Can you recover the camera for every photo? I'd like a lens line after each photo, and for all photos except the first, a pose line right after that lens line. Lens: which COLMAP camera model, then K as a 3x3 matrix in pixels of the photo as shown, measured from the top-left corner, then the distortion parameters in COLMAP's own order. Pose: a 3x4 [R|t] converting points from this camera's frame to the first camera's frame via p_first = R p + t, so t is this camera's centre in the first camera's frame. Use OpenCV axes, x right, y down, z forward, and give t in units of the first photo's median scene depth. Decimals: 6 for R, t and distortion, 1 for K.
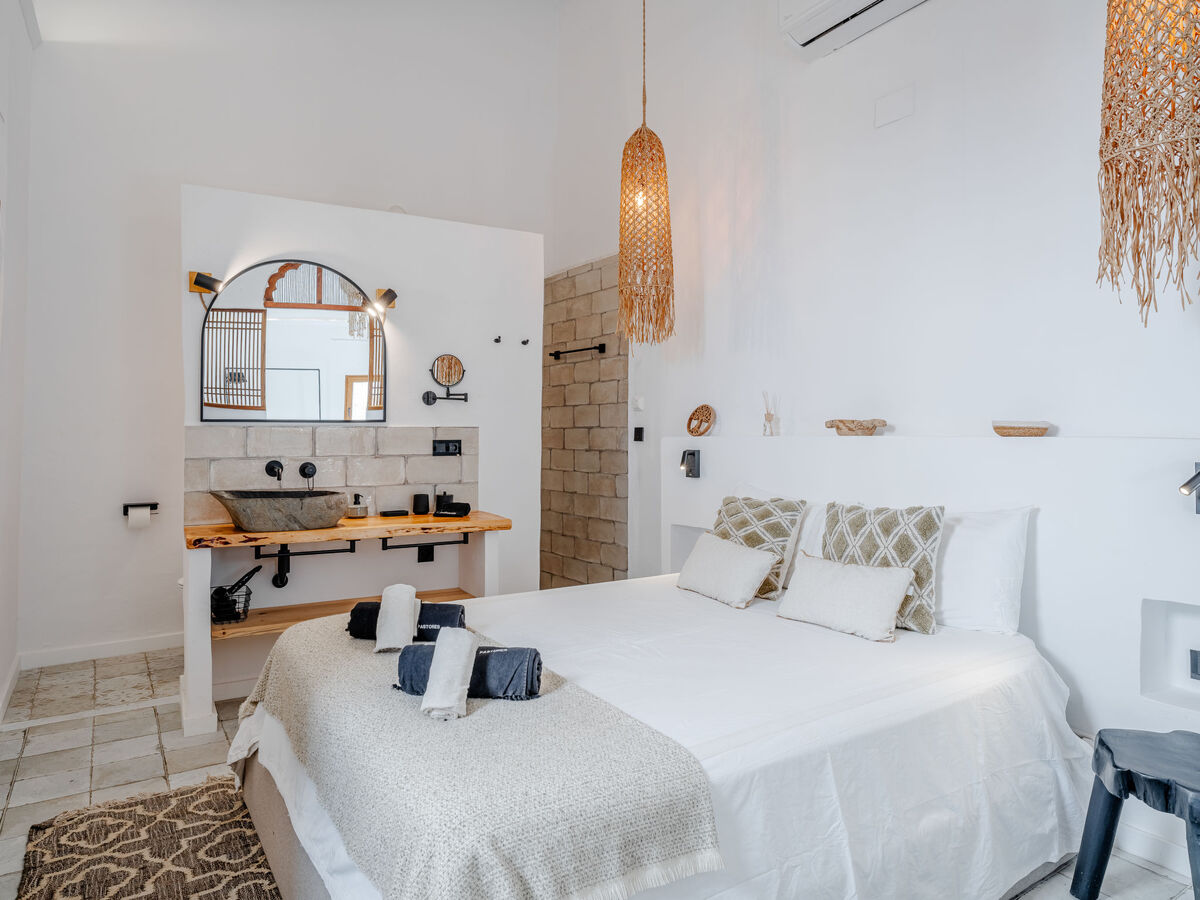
lens RADIAL K [[755.1, 0, 592.8], [0, 755.1, 425.6], [0, 0, 1]] dist [-0.003371, -0.000573]
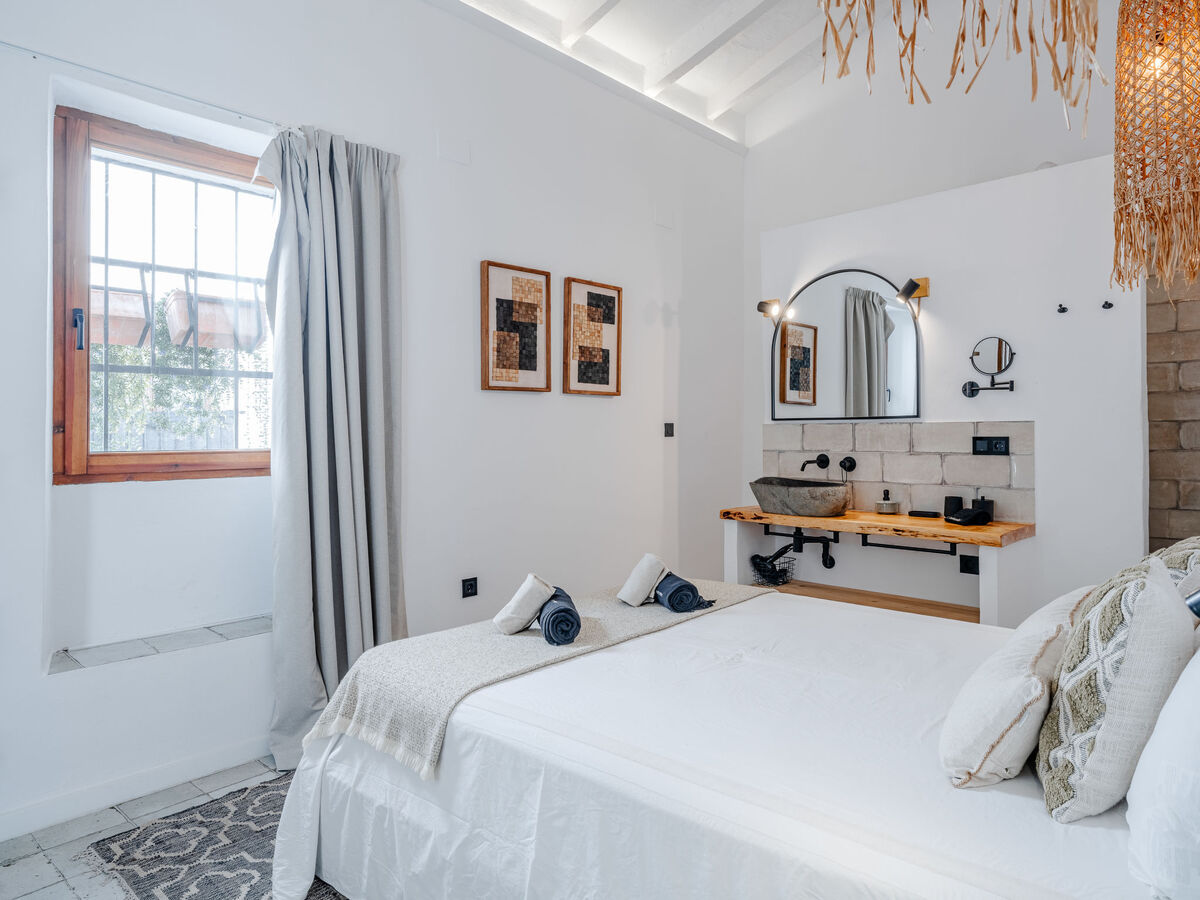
lens RADIAL K [[755.1, 0, 592.8], [0, 755.1, 425.6], [0, 0, 1]] dist [-0.003371, -0.000573]
pose [[0.260748, -0.008882, -0.965366, 0.598694], [0.016584, 0.999851, -0.004720, 0.003399], [0.965264, -0.014779, 0.260857, 0.390039]]
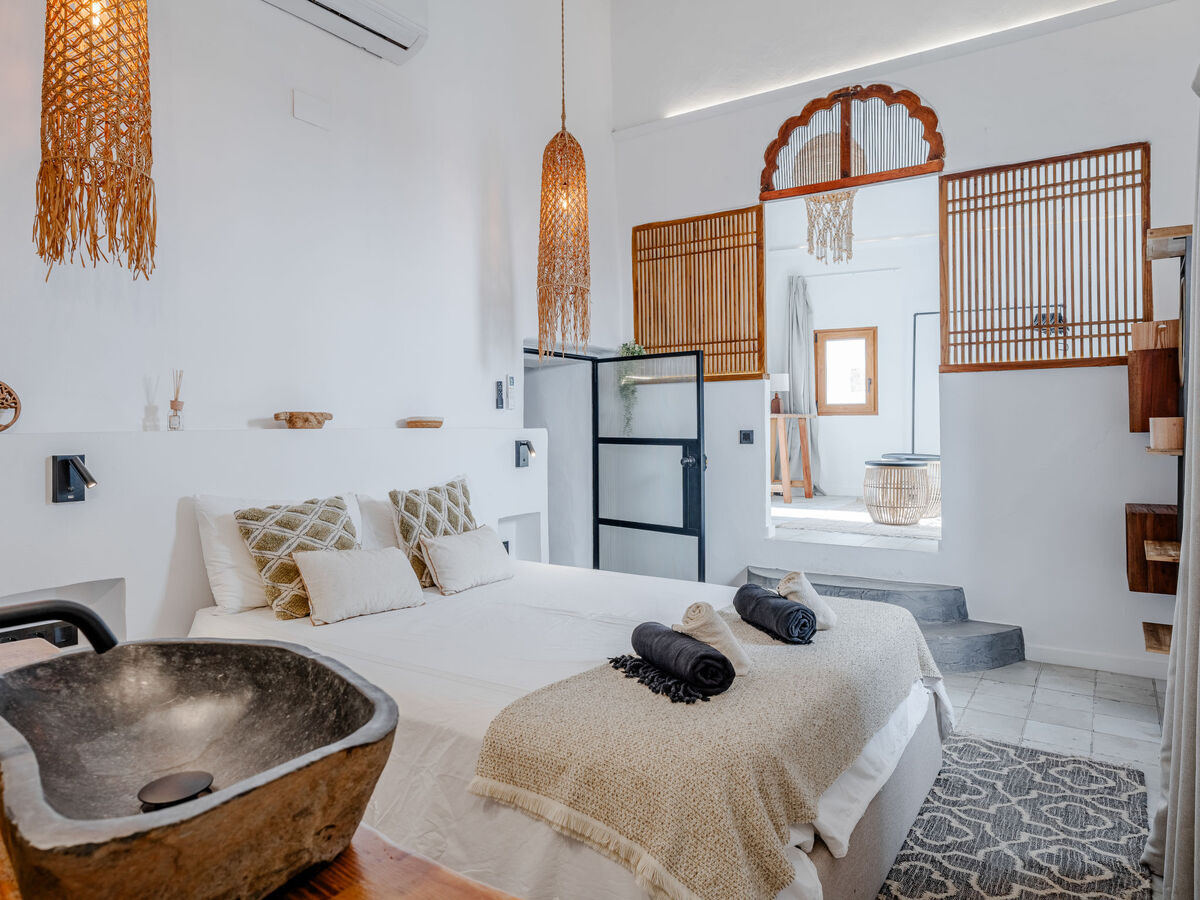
lens RADIAL K [[775.3, 0, 599.8], [0, 775.3, 422.3], [0, 0, 1]] dist [-0.002467, -0.086497]
pose [[-0.395701, 0.004993, 0.918366, -0.665944], [-0.003339, 0.999971, -0.006875, 0.008973], [-0.918373, -0.005787, -0.395672, 0.958214]]
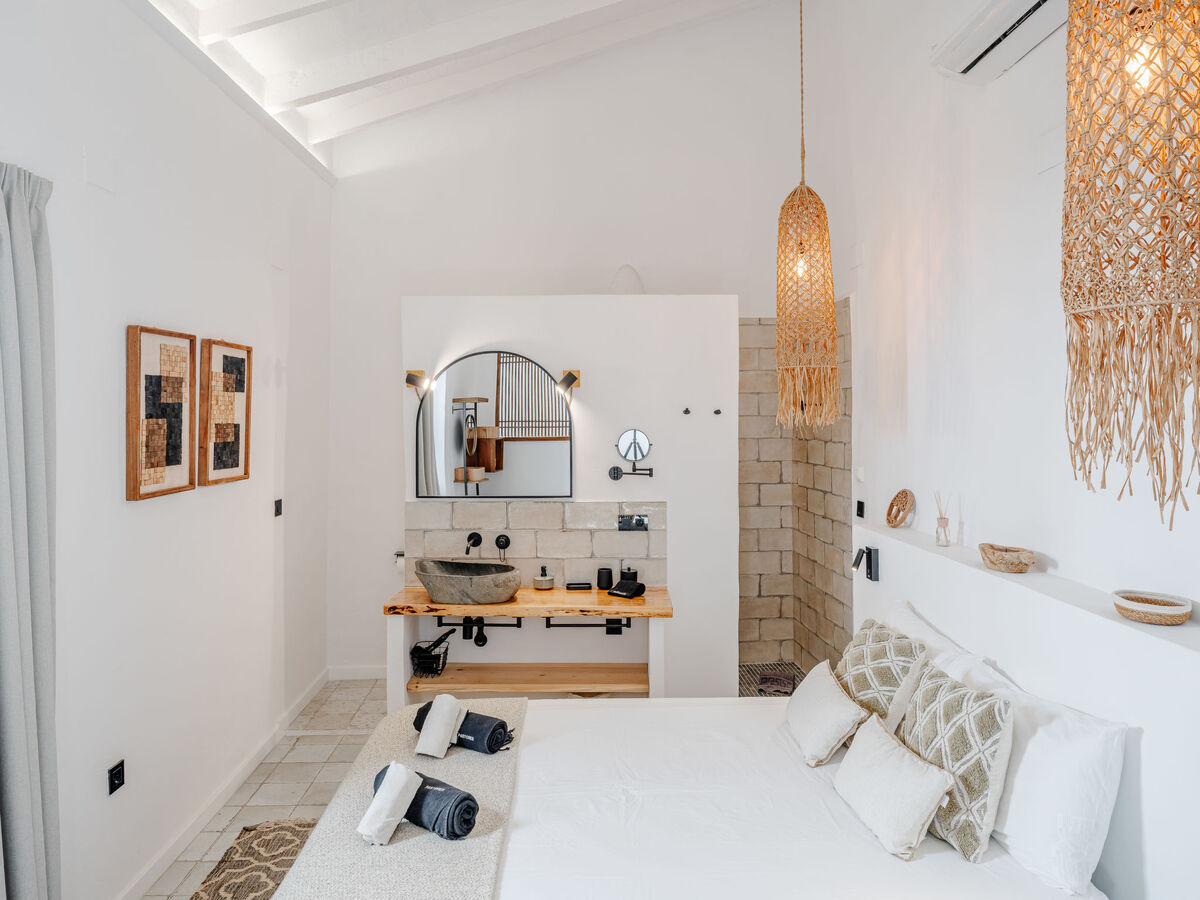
lens RADIAL K [[840.9, 0, 599.7], [0, 840.9, 403.3], [0, 0, 1]] dist [-0.001996, -0.000379]
pose [[0.858881, -0.009636, -0.512084, 0.395413], [0.011356, 0.999935, 0.000231, -0.150282], [0.512049, -0.006013, 0.858935, 0.021423]]
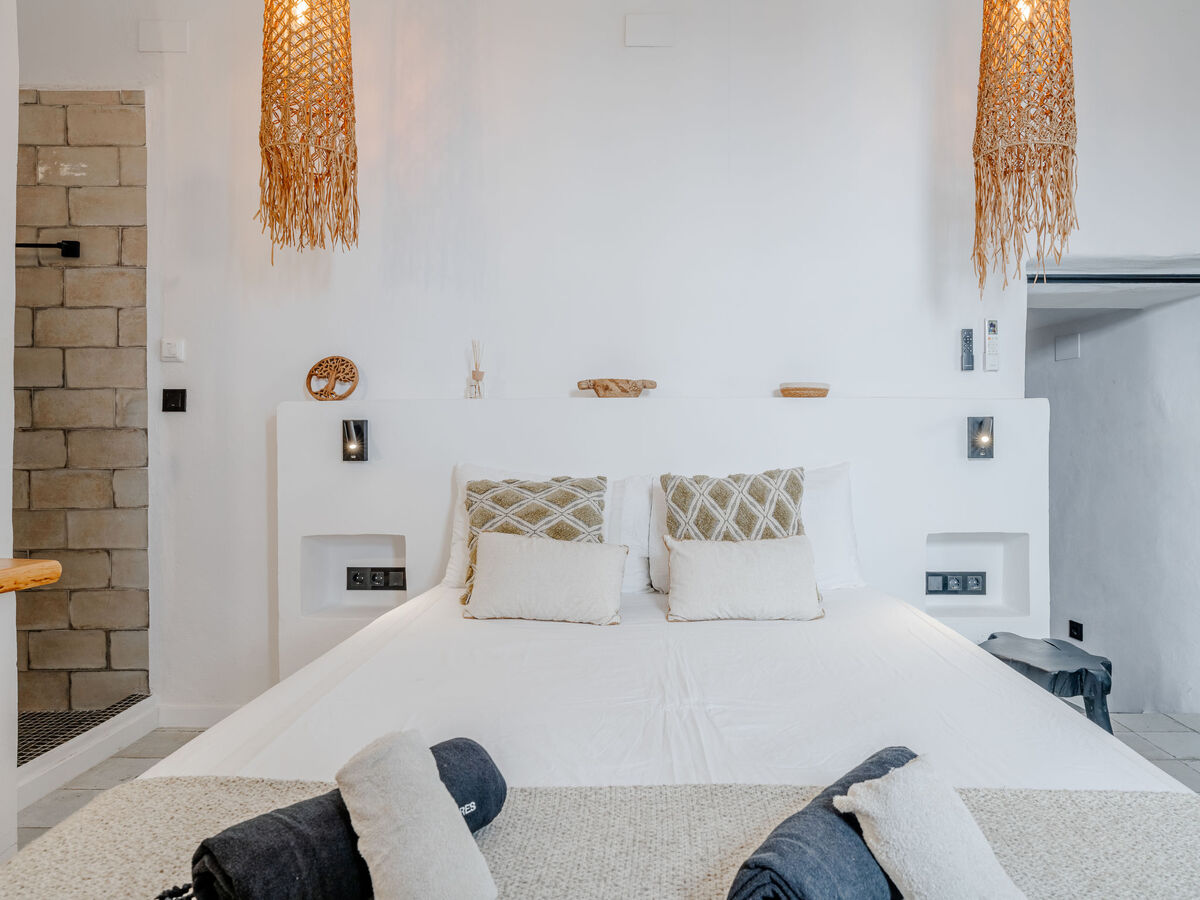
lens RADIAL K [[763.9, 0, 626.5], [0, 763.9, 434.4], [0, 0, 1]] dist [-0.002414, 0.007282]
pose [[0.550553, -0.006432, 0.834775, -0.334992], [-0.005003, 0.999927, 0.011004, 0.040086], [-0.834785, -0.010235, 0.550481, 0.469092]]
